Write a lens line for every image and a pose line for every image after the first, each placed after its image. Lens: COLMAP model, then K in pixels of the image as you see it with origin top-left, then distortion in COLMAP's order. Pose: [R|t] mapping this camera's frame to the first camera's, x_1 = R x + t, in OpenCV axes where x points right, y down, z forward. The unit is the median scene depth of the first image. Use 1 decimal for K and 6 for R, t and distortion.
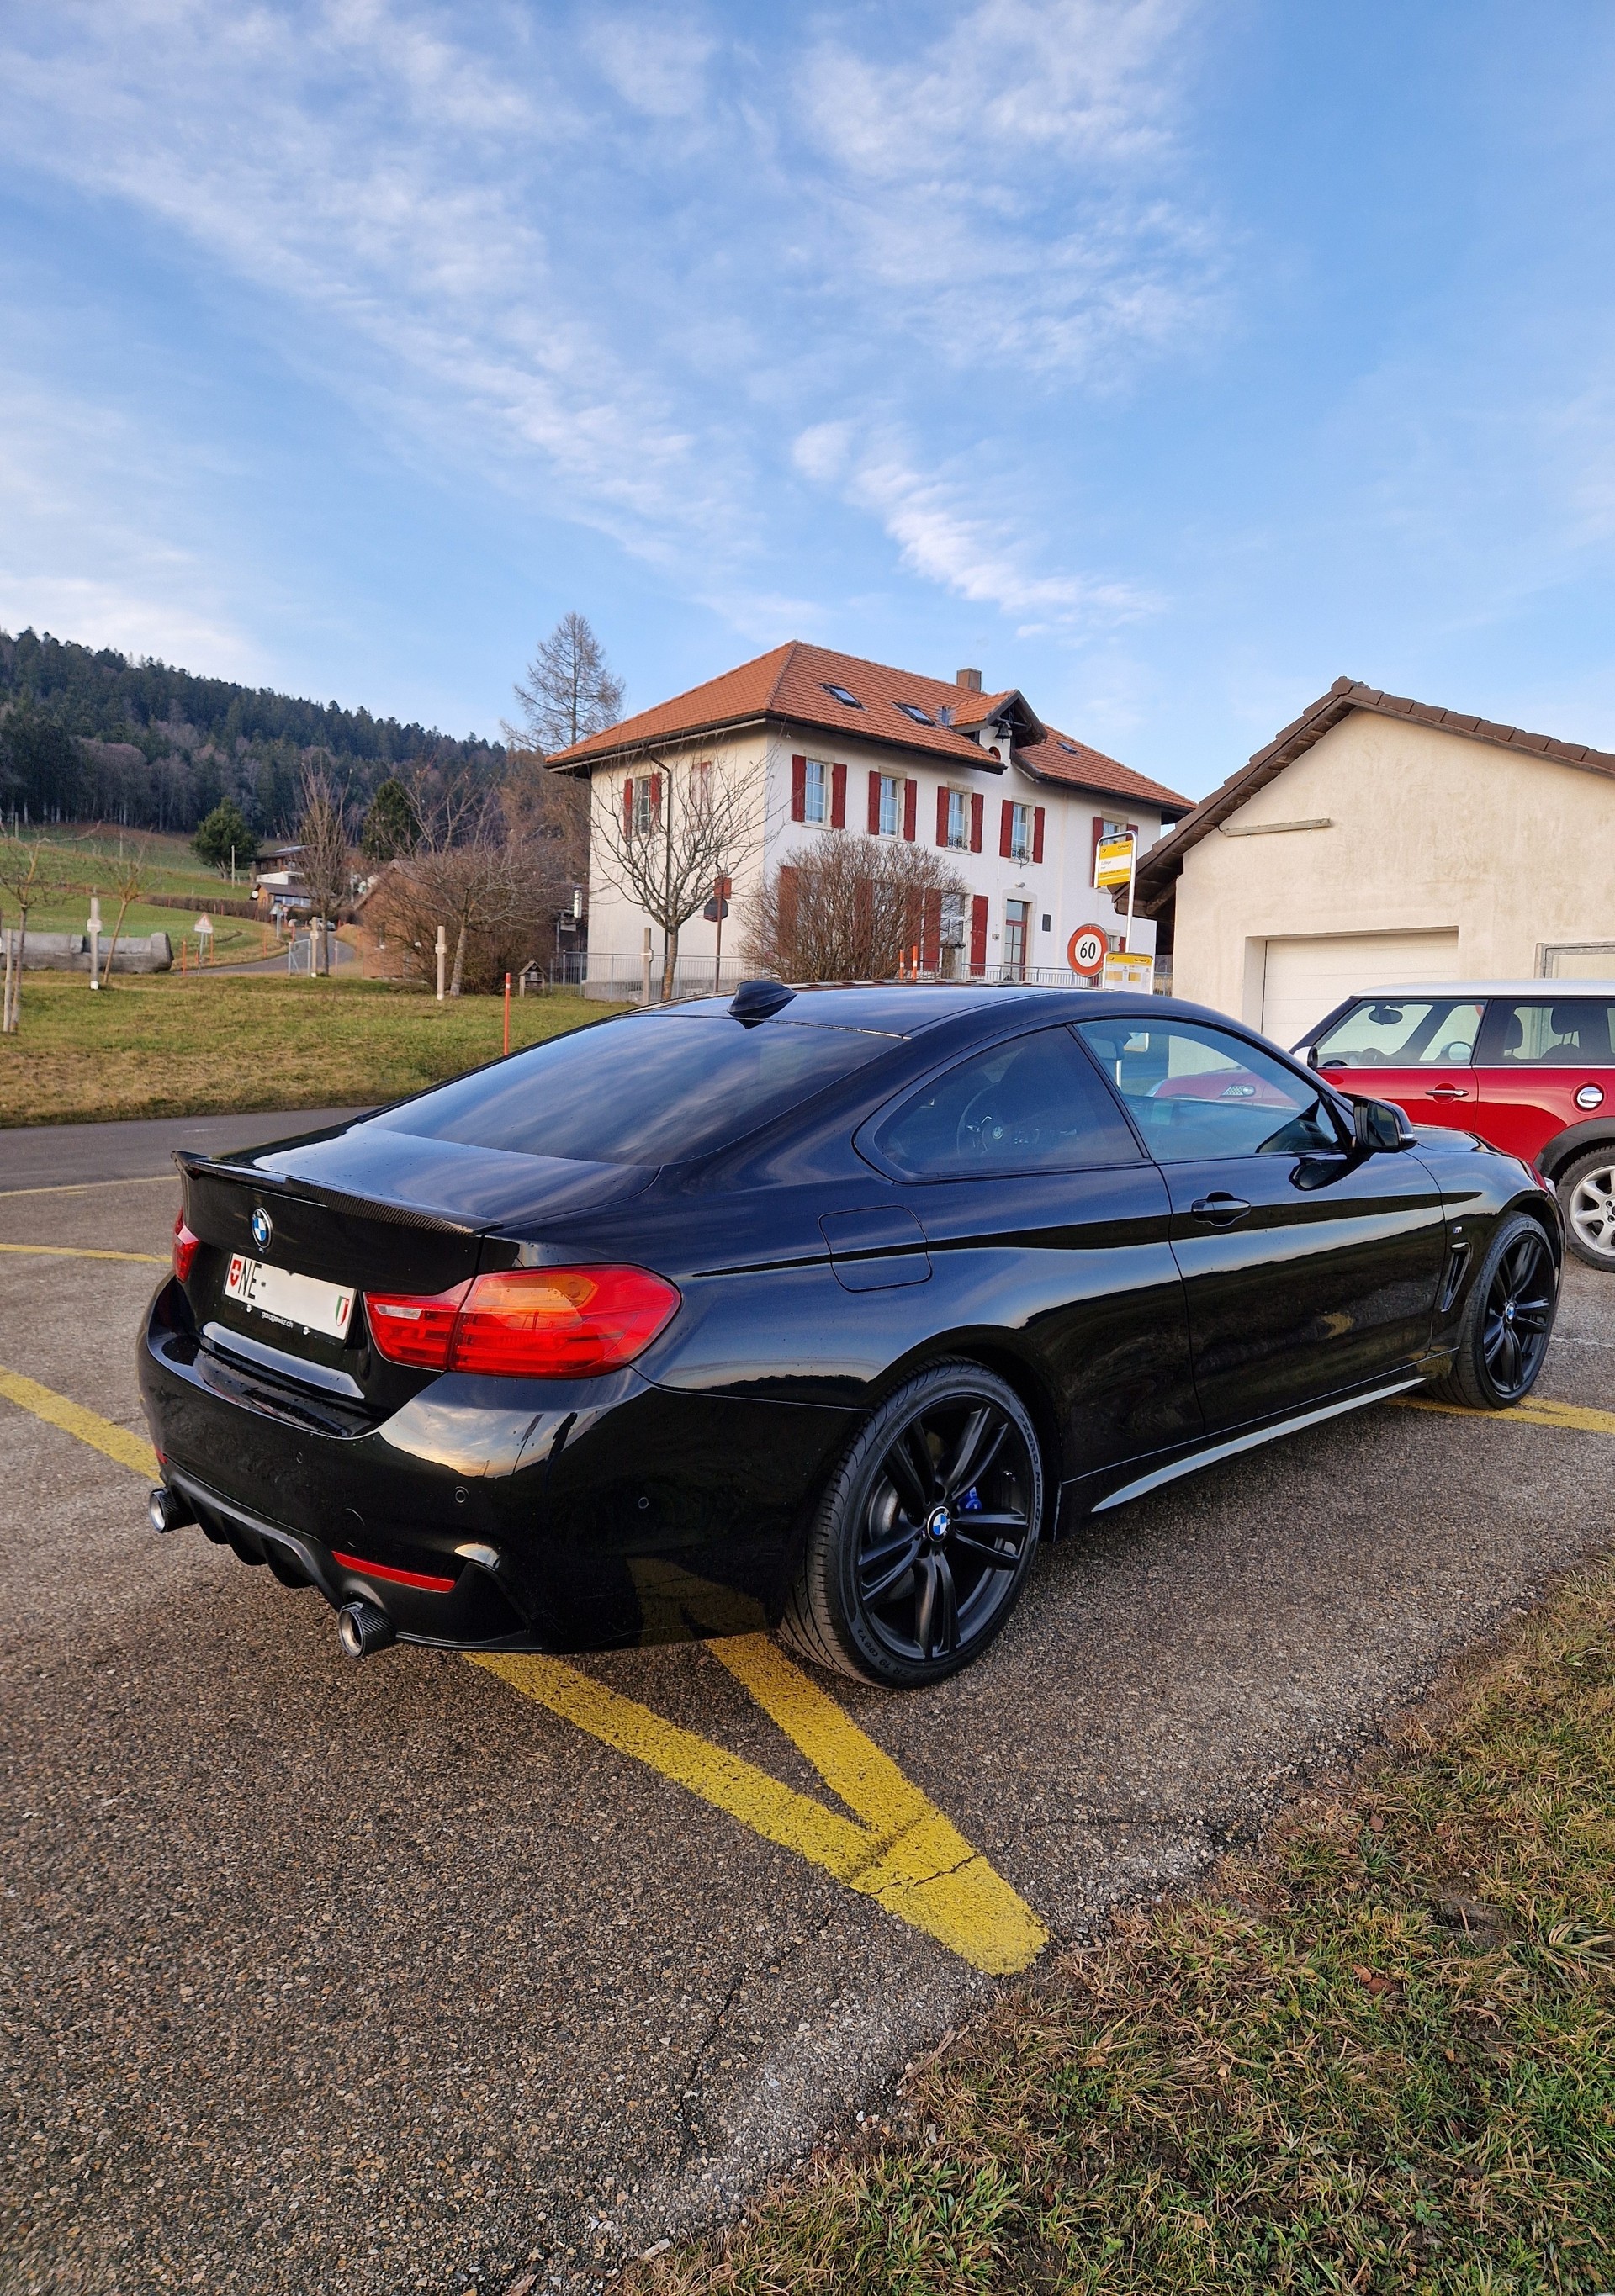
lens RADIAL K [[1536.6, 0, 838.6], [0, 1536.6, 1174.4], [0, 0, 1]] dist [0.042518, -0.010621]
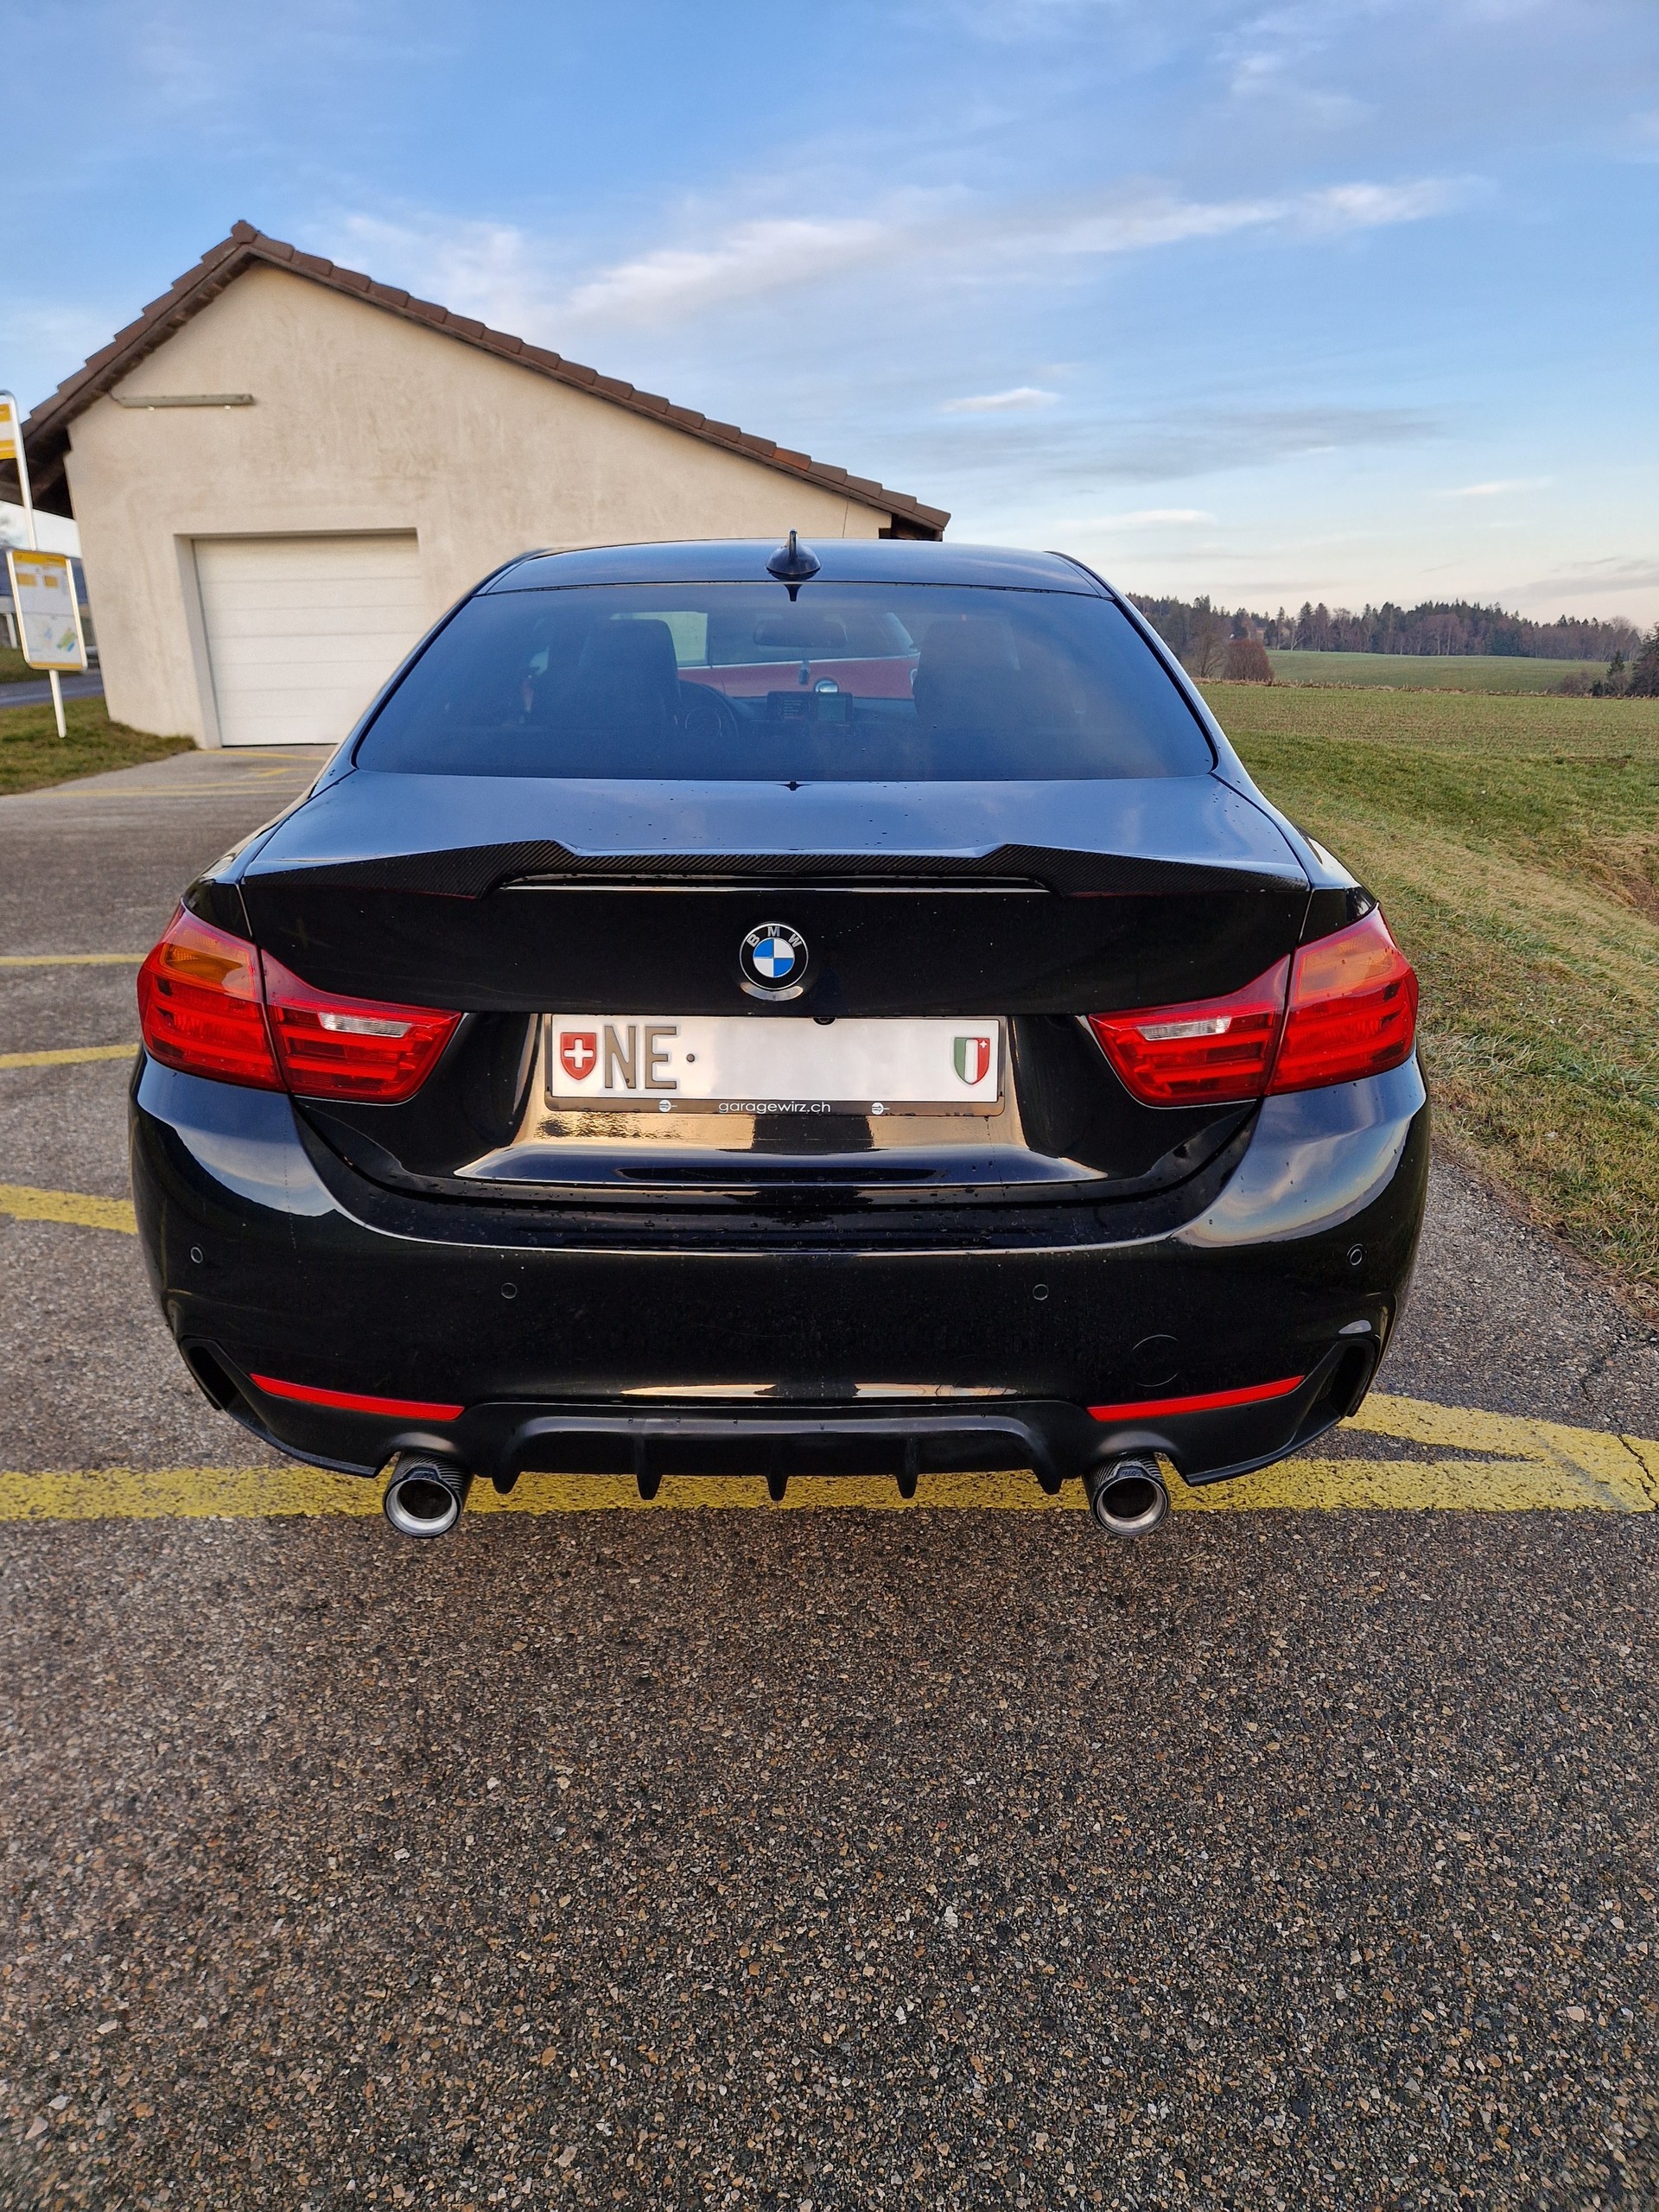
lens RADIAL K [[1469.2, 0, 823.7], [0, 1469.2, 1123.9], [0, 0, 1]] dist [0.079195, -0.065864]
pose [[0.705790, -0.245935, 0.664362, -0.138918], [0.099918, 0.962990, 0.250332, -0.007495], [-0.701339, -0.110300, 0.704242, 0.112984]]
